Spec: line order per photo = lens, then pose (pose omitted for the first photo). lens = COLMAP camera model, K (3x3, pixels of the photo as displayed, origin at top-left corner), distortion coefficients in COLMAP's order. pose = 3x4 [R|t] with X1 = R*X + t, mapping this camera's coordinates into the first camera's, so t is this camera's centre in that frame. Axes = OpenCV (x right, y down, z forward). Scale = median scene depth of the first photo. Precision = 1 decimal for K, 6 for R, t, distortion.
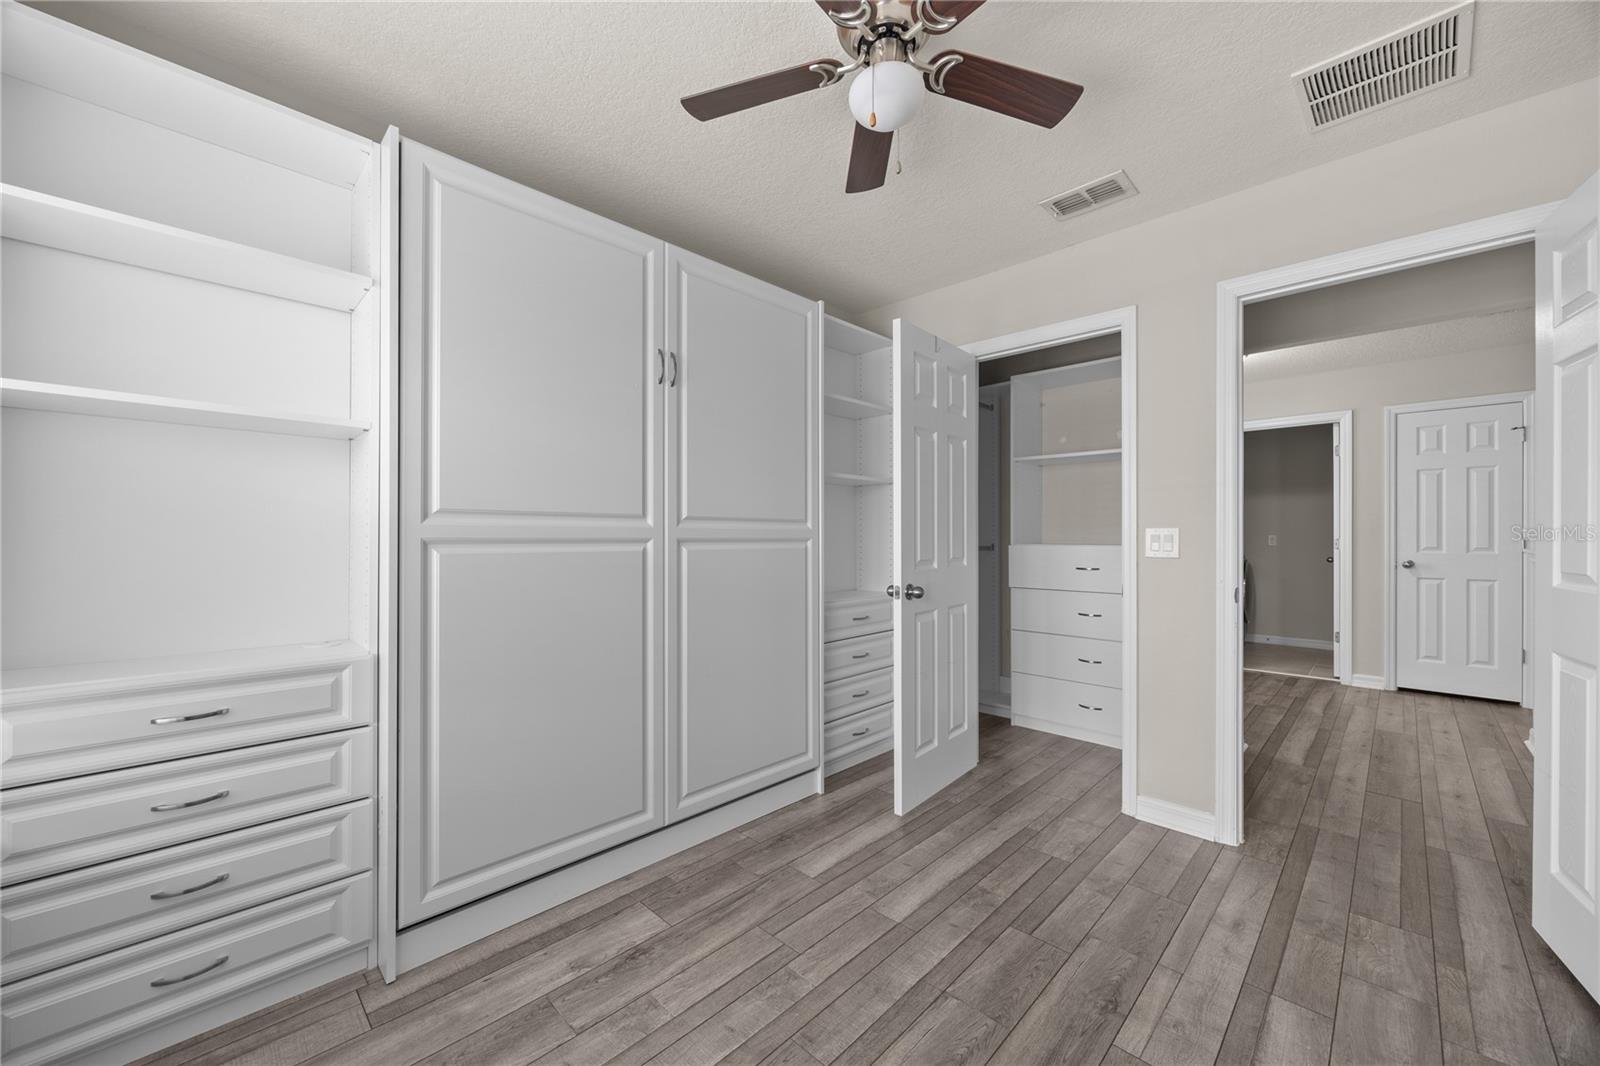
lens RADIAL K [[615.9, 0, 801.0], [0, 615.9, 528.9], [0, 0, 1]] dist [-0.001484, 0.000066]
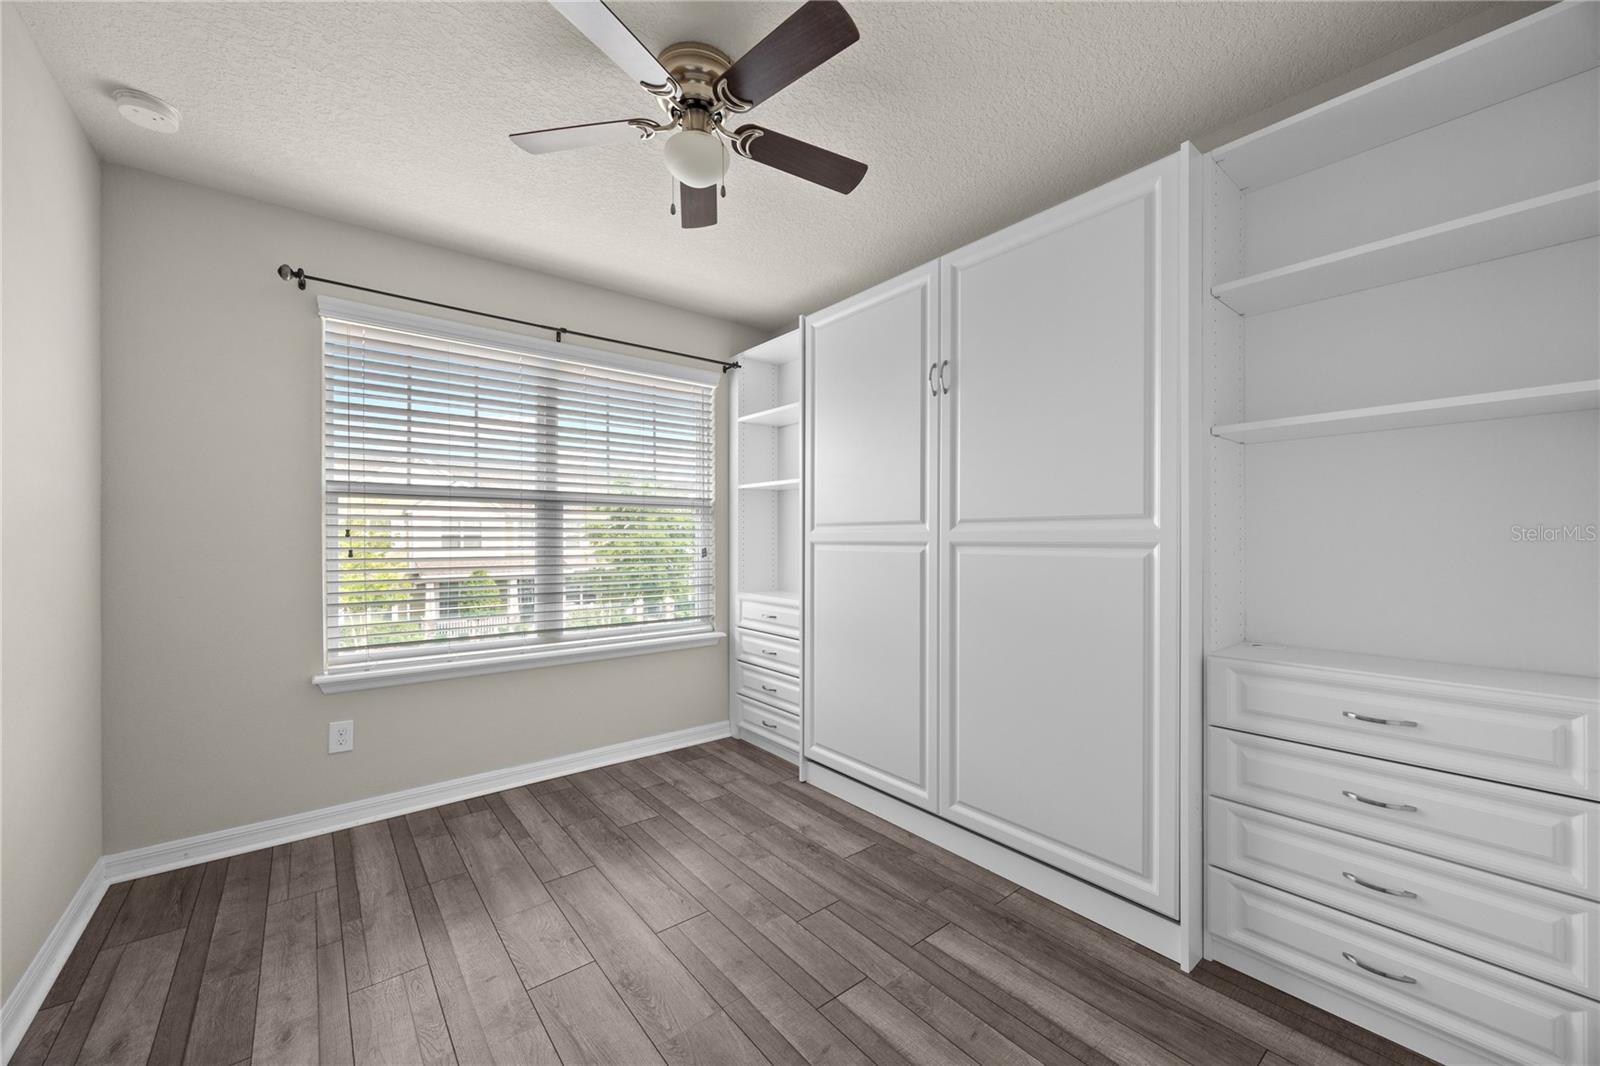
lens RADIAL K [[614.2, 0, 804.2], [0, 614.2, 539.4], [0, 0, 1]] dist [-0.004674, 0.000044]
pose [[-0.116820, -0.001040, -0.993153, 0.911659], [0.010903, 0.999938, -0.002329, 0.012008], [0.993093, -0.011100, -0.116801, 0.968542]]
